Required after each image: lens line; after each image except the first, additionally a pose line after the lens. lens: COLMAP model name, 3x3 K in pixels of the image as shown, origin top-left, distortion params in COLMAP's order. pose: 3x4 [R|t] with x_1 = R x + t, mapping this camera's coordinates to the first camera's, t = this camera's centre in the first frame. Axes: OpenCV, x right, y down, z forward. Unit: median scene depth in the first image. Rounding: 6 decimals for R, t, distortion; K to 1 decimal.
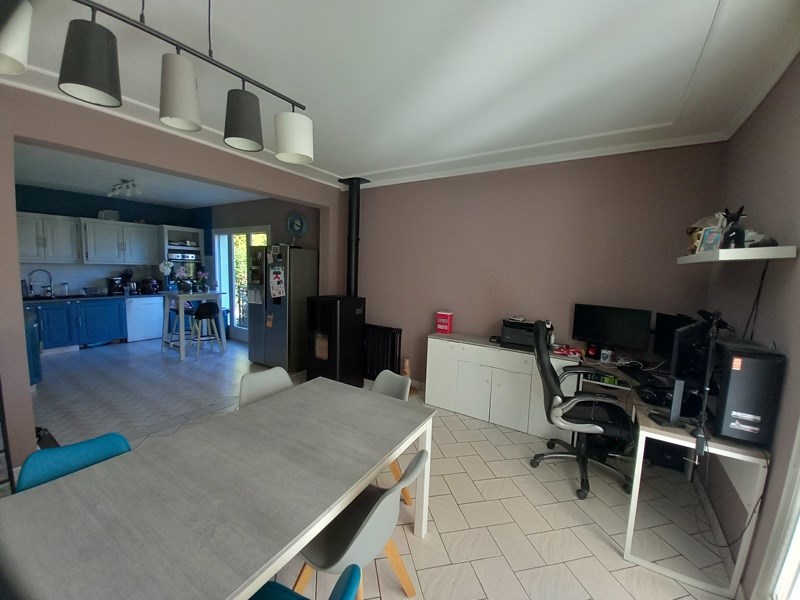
lens RADIAL K [[324.6, 0, 396.1], [0, 324.6, 298.5], [0, 0, 1]] dist [-0.003125, -0.000342]
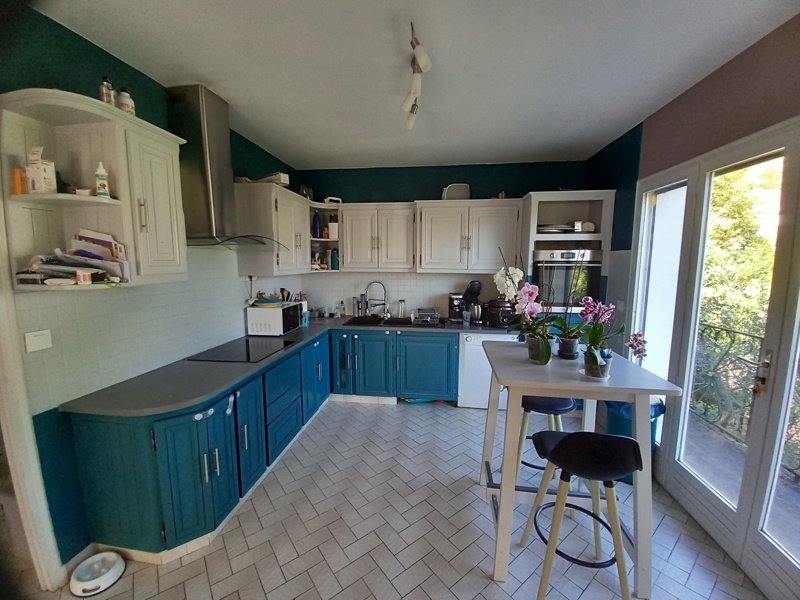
lens RADIAL K [[324.6, 0, 396.1], [0, 324.6, 298.5], [0, 0, 1]] dist [-0.003125, -0.000342]
pose [[0.423338, 0.078029, -0.902606, -0.361342], [-0.075916, 0.995835, 0.050483, -0.079516], [0.902786, 0.047151, 0.427498, 0.636246]]
